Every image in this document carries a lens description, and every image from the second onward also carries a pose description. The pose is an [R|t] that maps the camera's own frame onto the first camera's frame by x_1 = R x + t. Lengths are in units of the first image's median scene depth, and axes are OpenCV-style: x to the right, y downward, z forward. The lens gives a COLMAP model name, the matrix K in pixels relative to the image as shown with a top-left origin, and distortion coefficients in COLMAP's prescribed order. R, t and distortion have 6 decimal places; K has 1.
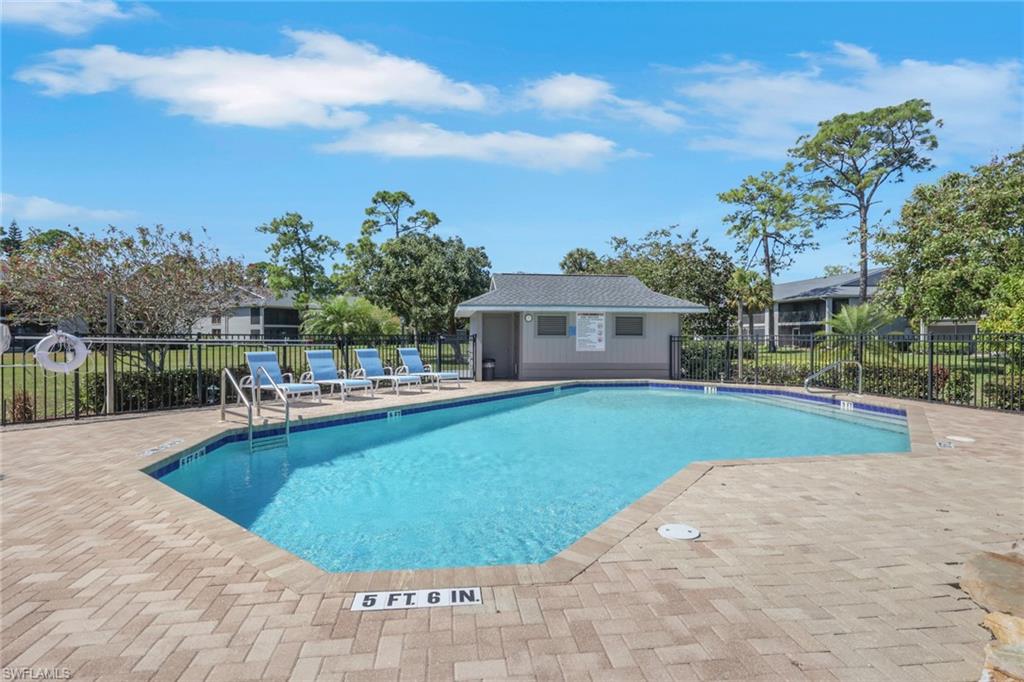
lens RADIAL K [[517.2, 0, 512.0], [0, 517.2, 341.0], [0, 0, 1]] dist [0.000935, 0.000262]
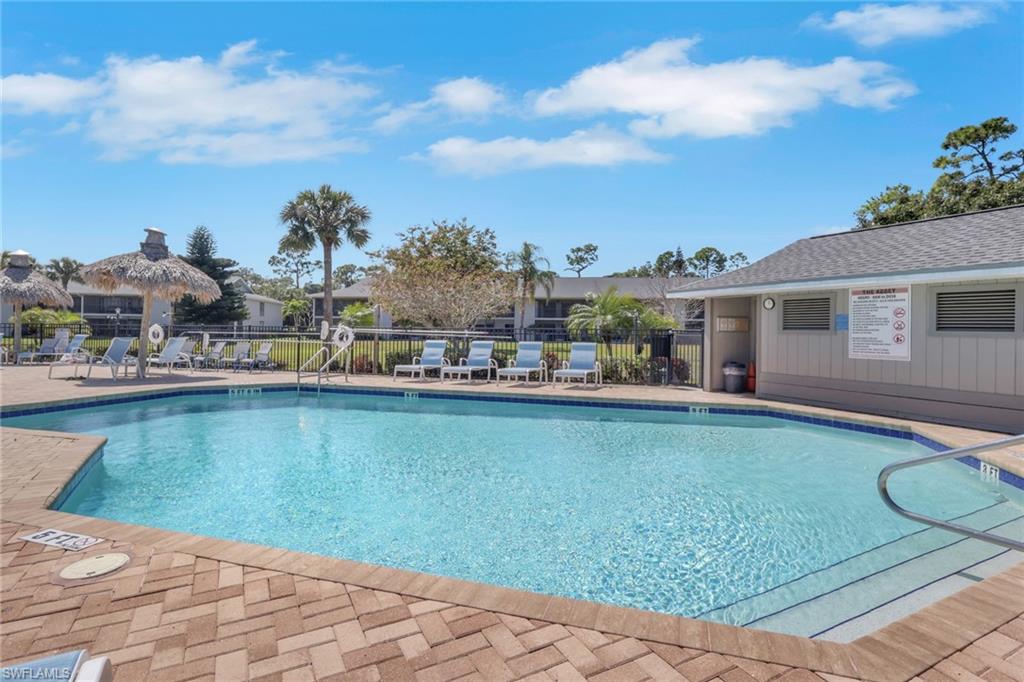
lens RADIAL K [[517.2, 0, 512.0], [0, 517.2, 341.0], [0, 0, 1]] dist [0.000935, 0.000262]
pose [[0.330293, 0.021483, -0.943634, 0.537907], [-0.016530, 0.999719, 0.016974, -0.002760], [0.943734, 0.009992, 0.330556, 0.466360]]
